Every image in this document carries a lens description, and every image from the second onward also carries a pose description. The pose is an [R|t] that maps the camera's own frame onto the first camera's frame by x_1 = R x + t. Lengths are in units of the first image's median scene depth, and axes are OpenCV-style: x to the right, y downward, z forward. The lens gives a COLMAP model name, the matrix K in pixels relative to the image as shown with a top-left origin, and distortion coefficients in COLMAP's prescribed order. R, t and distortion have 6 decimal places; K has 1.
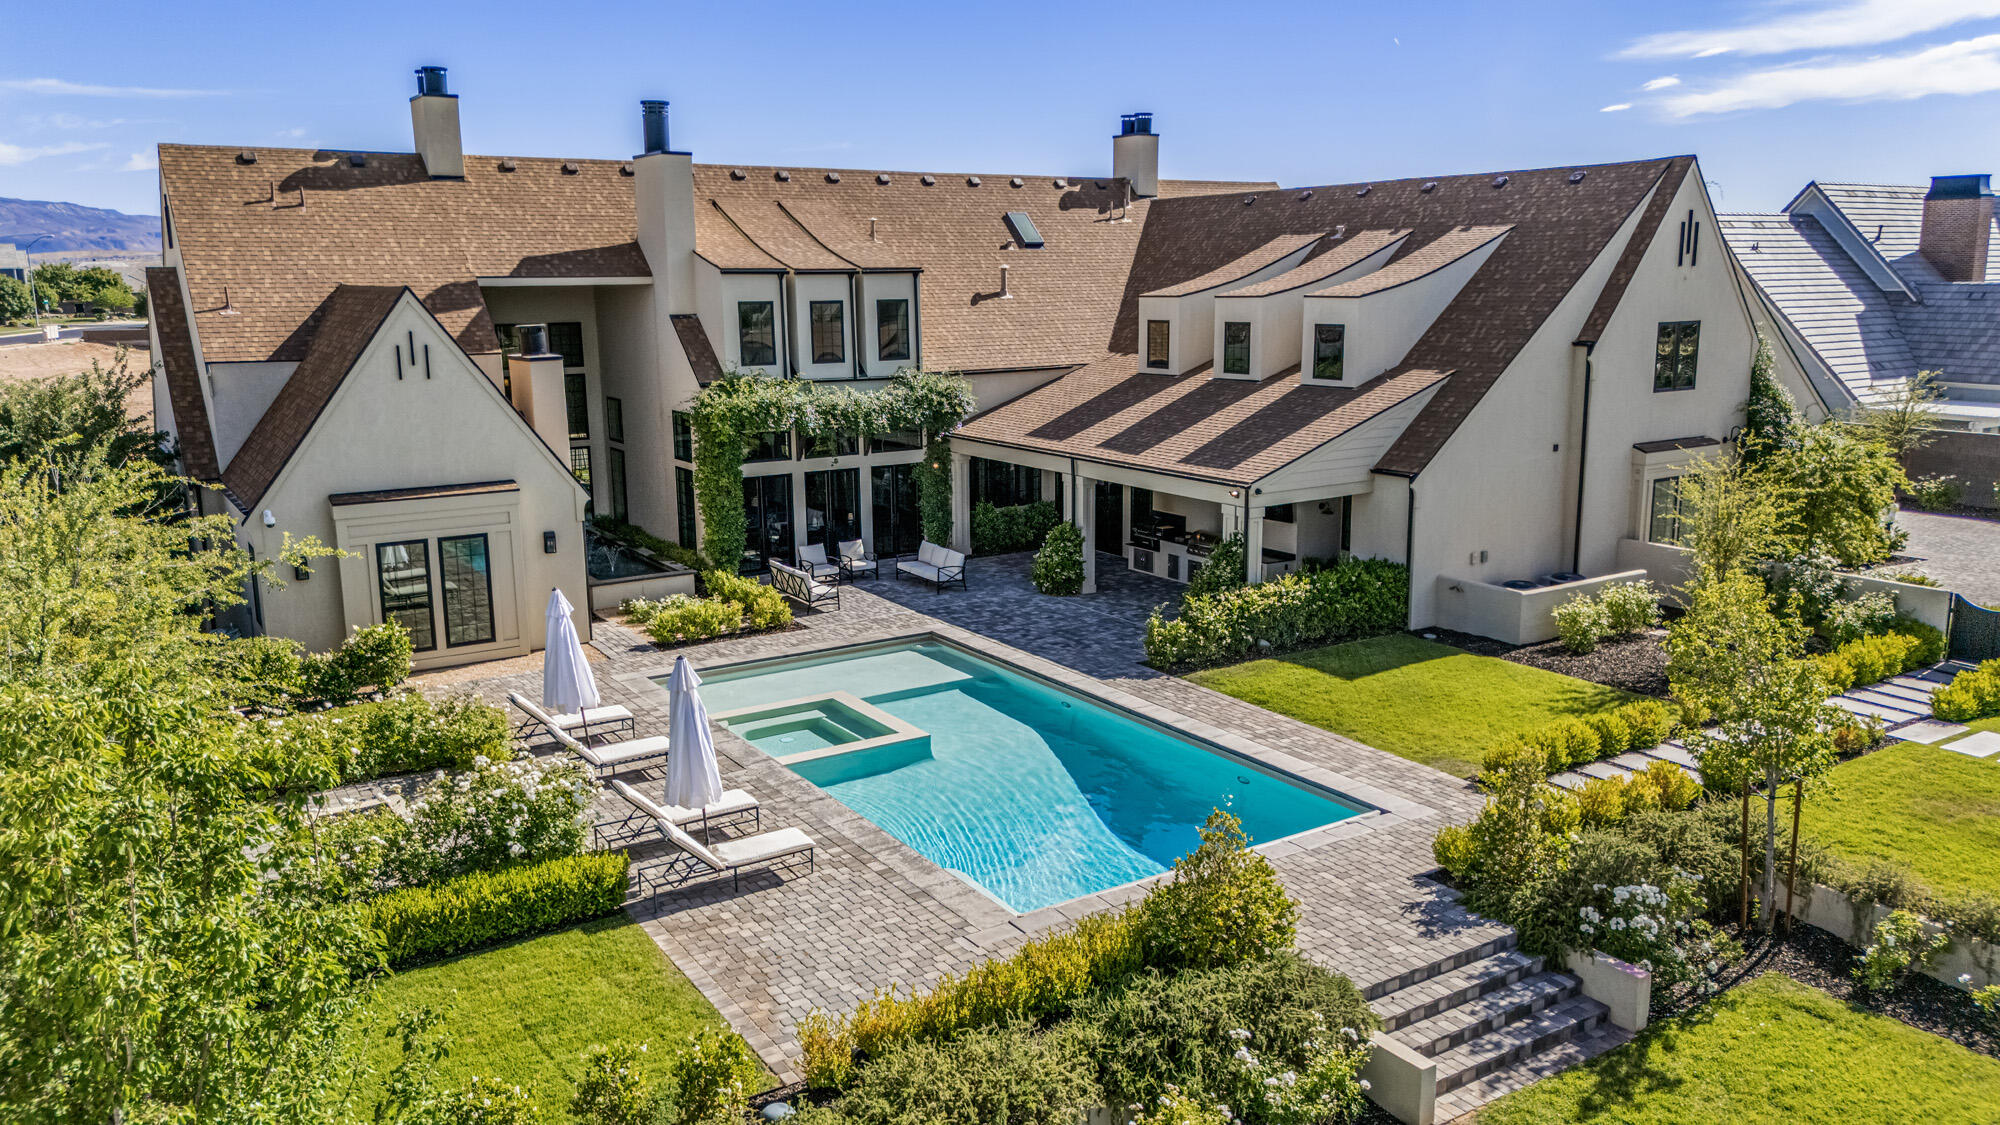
lens RADIAL K [[1466.0, 0, 1008.5], [0, 1466.0, 570.0], [0, 0, 1]] dist [0.083141, -0.100863]
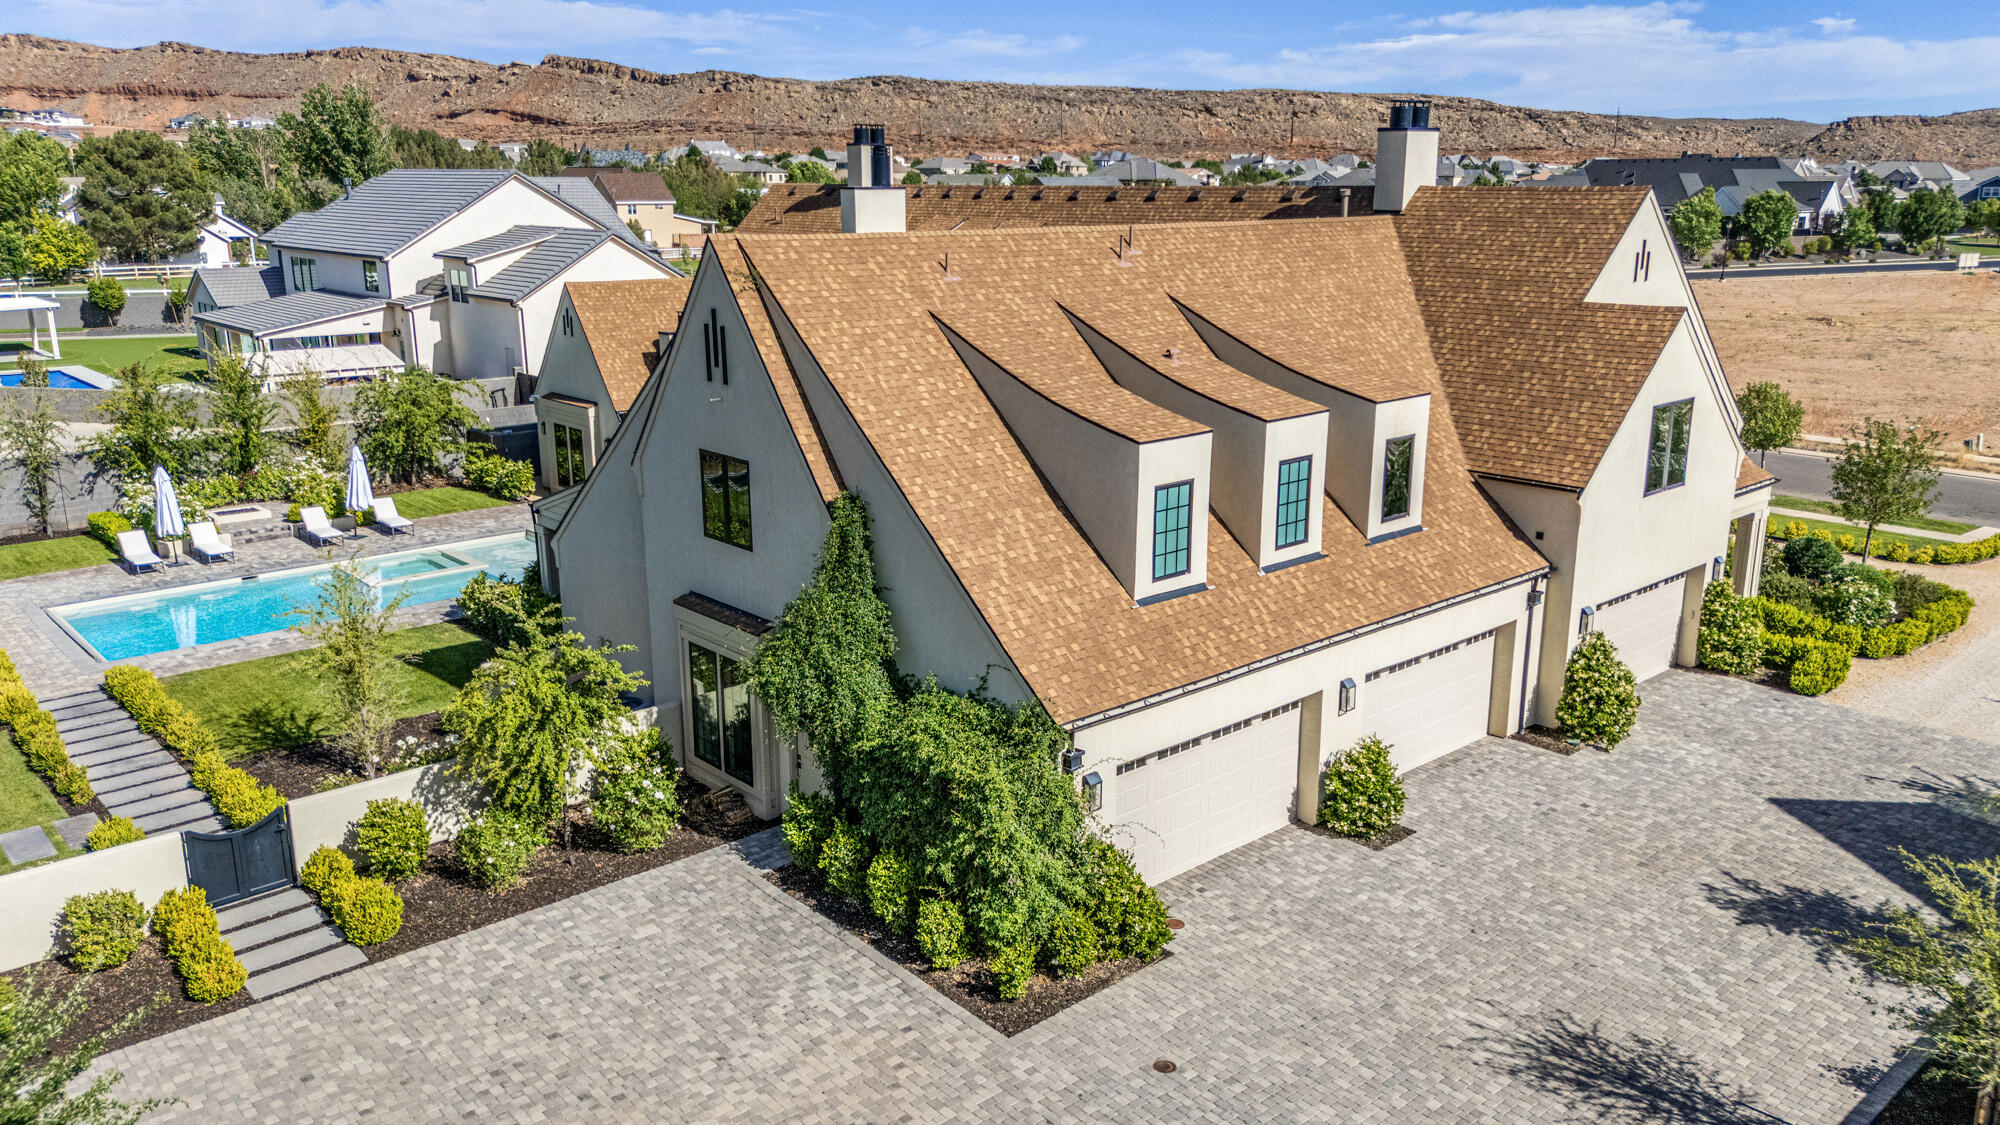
lens RADIAL K [[1476.9, 0, 1011.2], [0, 1476.9, 564.5], [0, 0, 1]] dist [0.041692, -0.033677]
pose [[0.161758, 0.258623, -0.952338, 1.187496], [-0.196190, 0.954212, 0.225809, -0.306416], [0.967132, 0.150313, 0.205091, 0.985147]]
